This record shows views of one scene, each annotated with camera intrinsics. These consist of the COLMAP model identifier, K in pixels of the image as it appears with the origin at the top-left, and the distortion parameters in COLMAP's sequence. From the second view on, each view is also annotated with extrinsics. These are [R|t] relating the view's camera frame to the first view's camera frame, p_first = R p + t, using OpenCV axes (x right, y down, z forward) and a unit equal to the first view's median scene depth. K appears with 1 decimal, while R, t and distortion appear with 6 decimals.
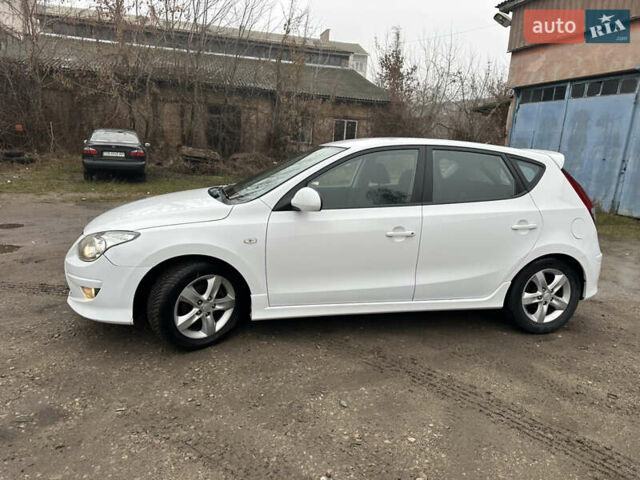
lens RADIAL K [[454.5, 0, 320.6], [0, 454.5, 235.4], [0, 0, 1]] dist [0.040049, -0.053820]
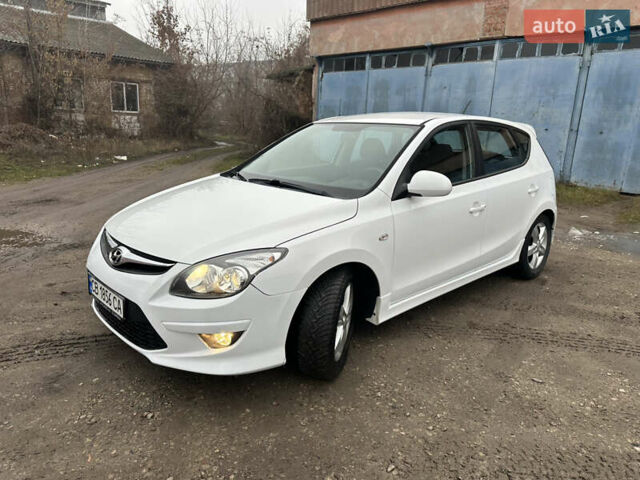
lens RADIAL K [[454.5, 0, 320.6], [0, 454.5, 235.4], [0, 0, 1]] dist [0.040049, -0.053820]
pose [[0.862068, -0.145673, 0.485406, -0.566237], [0.109656, 0.988725, 0.101976, -0.078072], [-0.494788, -0.034682, 0.868321, 0.244076]]
